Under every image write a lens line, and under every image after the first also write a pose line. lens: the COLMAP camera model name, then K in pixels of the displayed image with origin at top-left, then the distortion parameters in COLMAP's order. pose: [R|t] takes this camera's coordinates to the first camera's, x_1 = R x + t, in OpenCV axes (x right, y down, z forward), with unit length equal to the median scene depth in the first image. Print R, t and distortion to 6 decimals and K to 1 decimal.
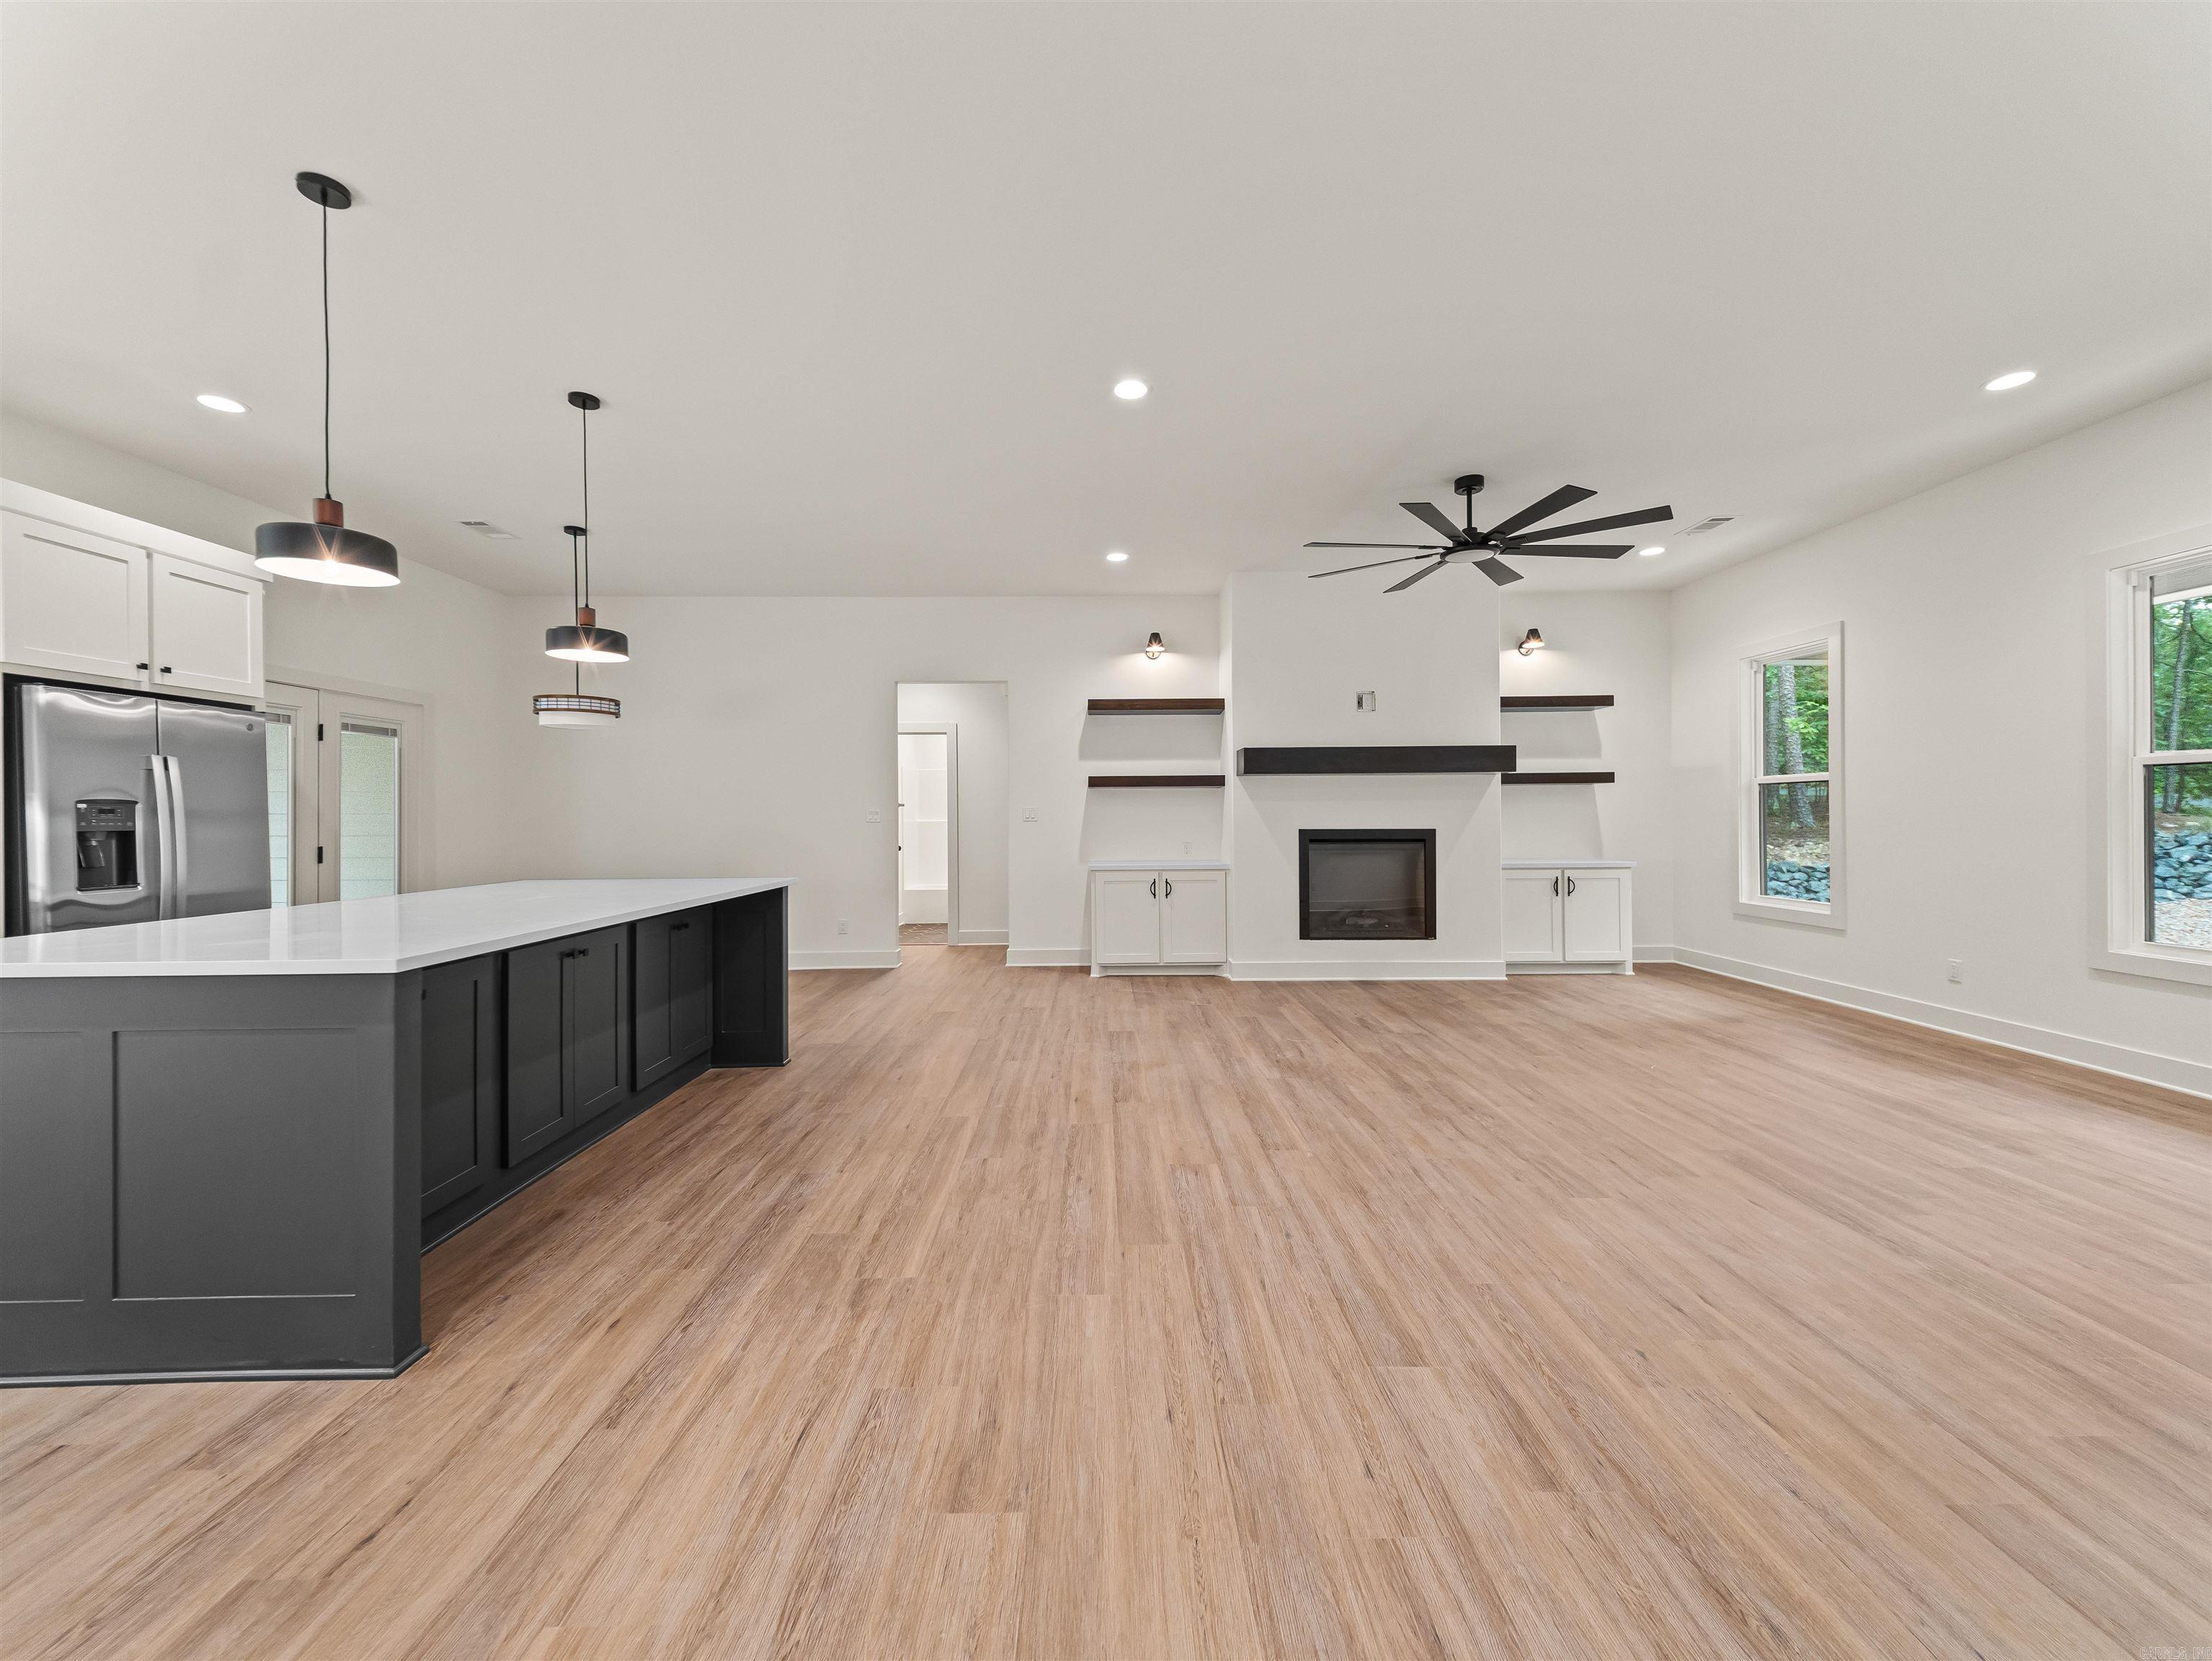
lens RADIAL K [[853.0, 0, 1109.3], [0, 853.0, 817.7], [0, 0, 1]] dist [0.032594, -0.012621]
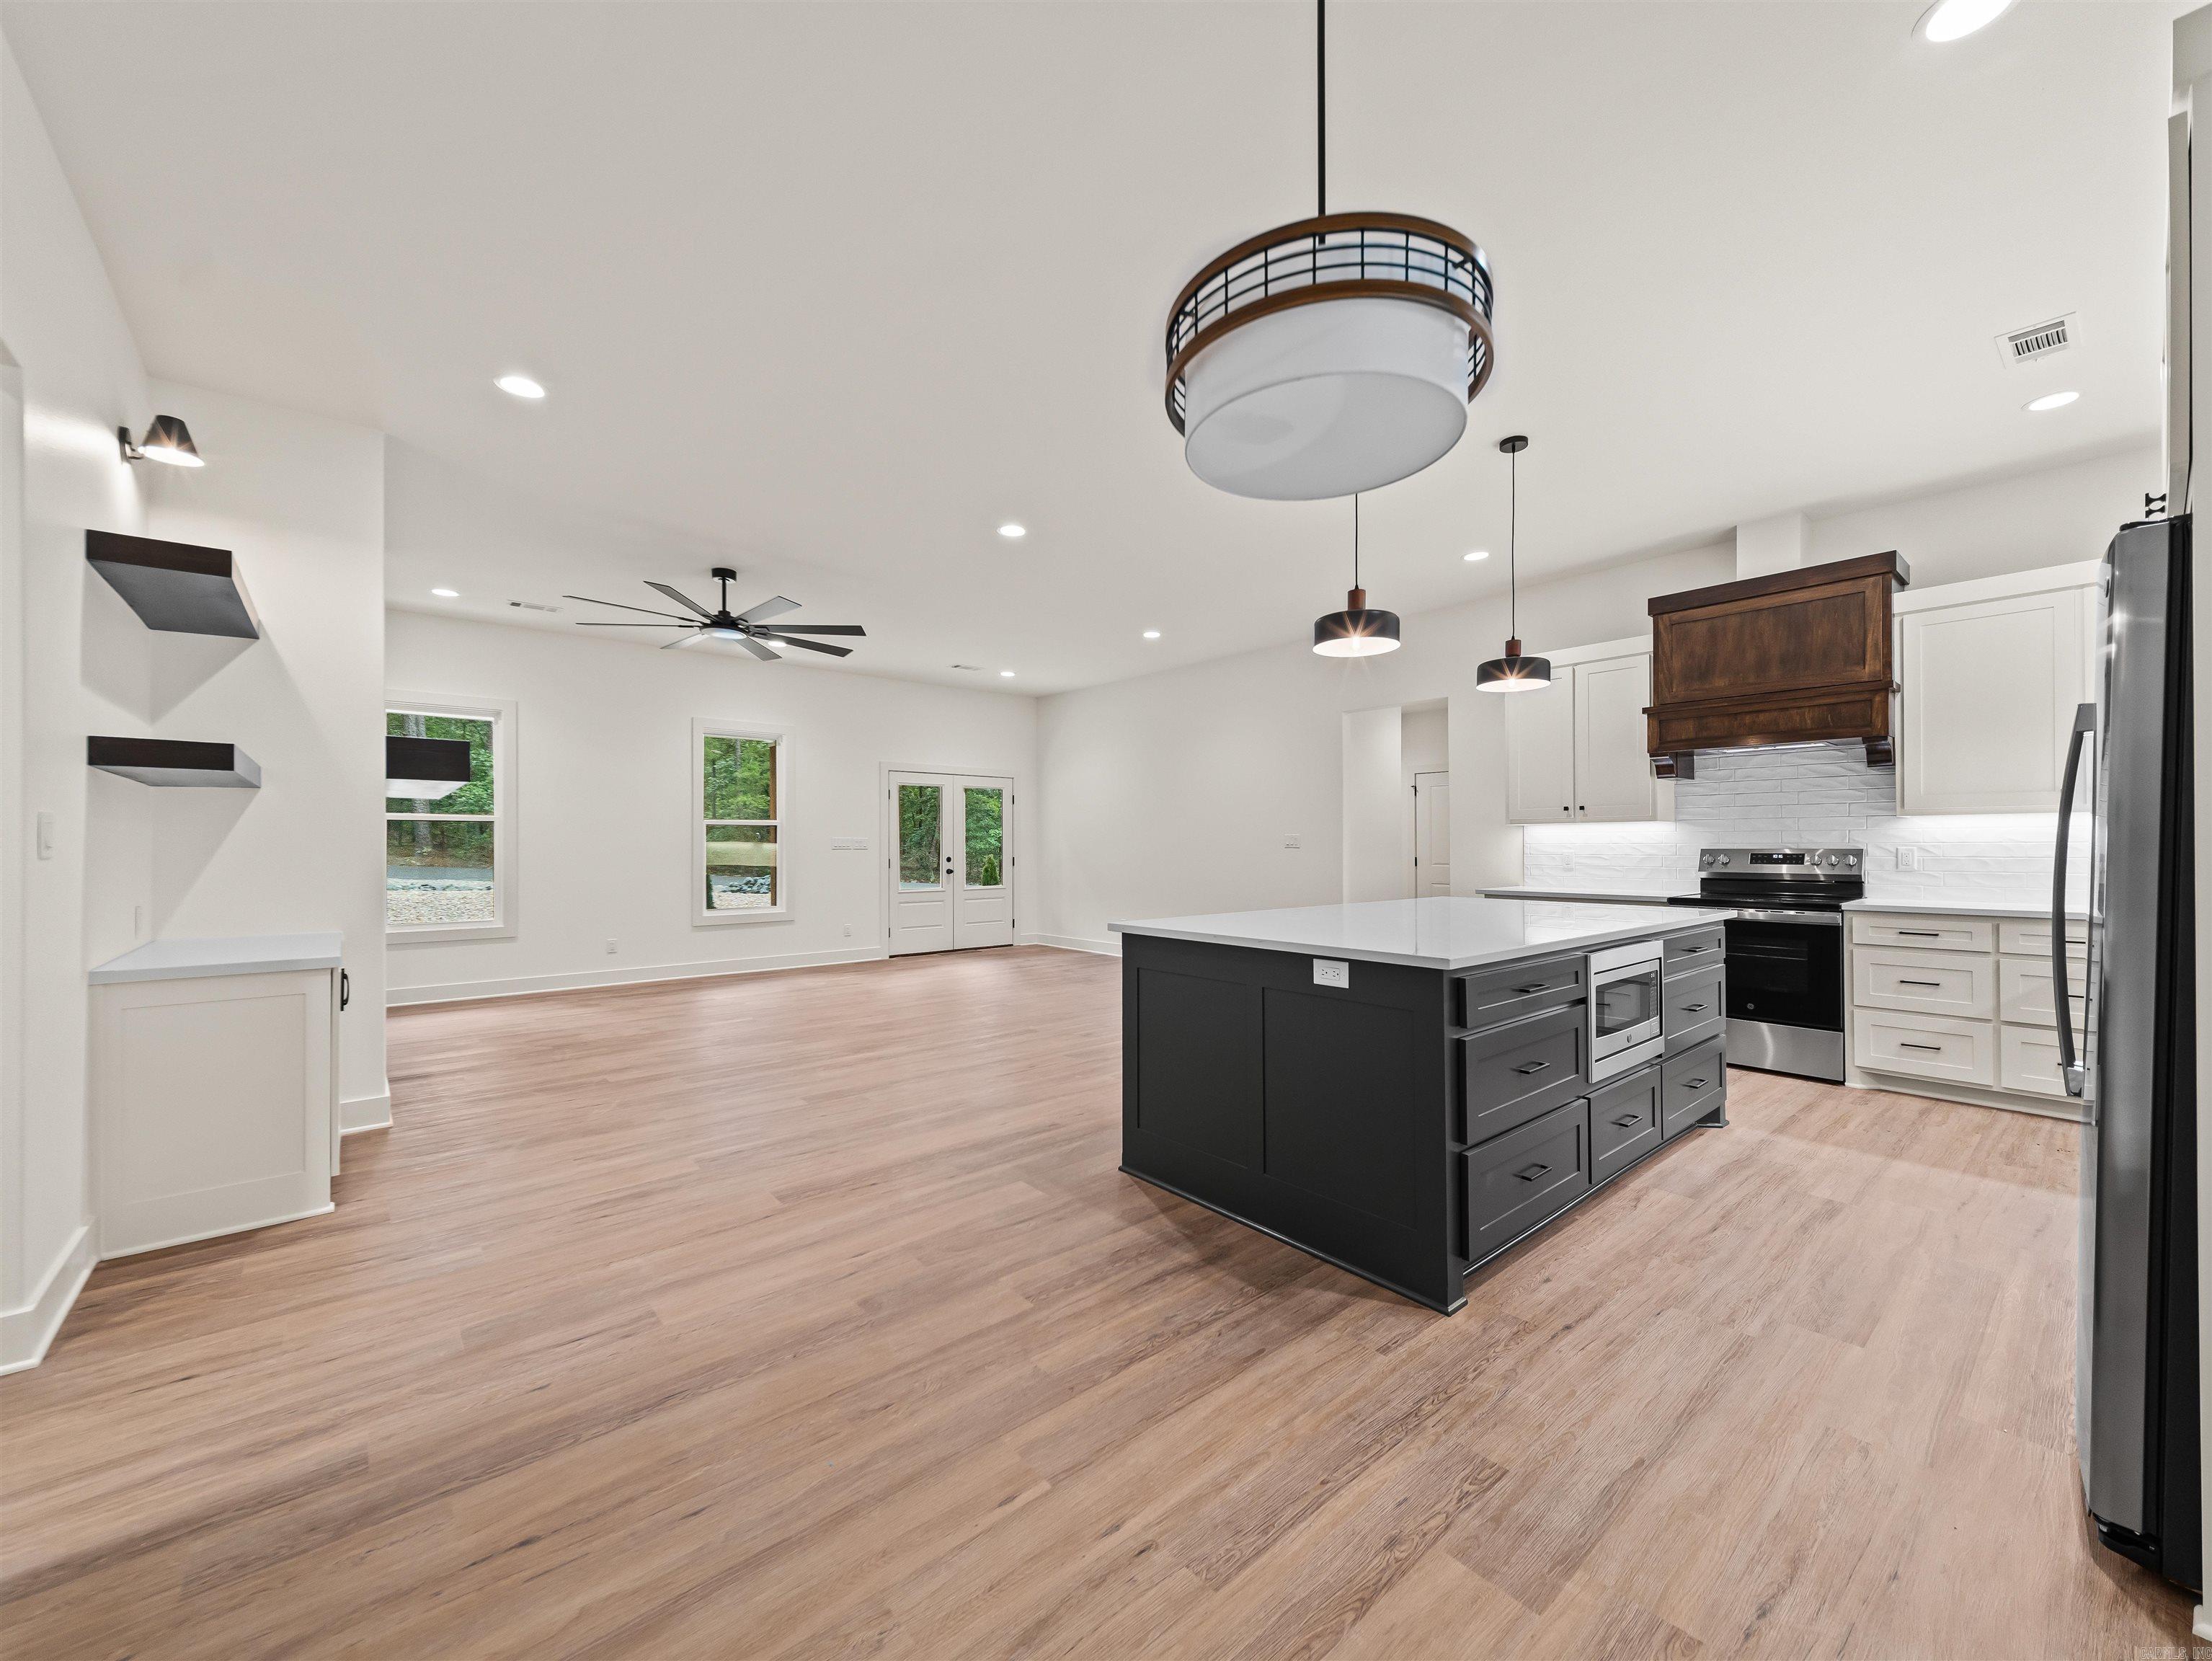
lens RADIAL K [[871.3, 0, 1104.5], [0, 871.3, 840.4], [0, 0, 1]] dist [0.035603, -0.013658]
pose [[-0.640865, 0.013030, 0.767543, -1.003165], [0.007477, 0.999914, -0.010732, 0.007490], [-0.767617, -0.001139, -0.640907, 1.582563]]
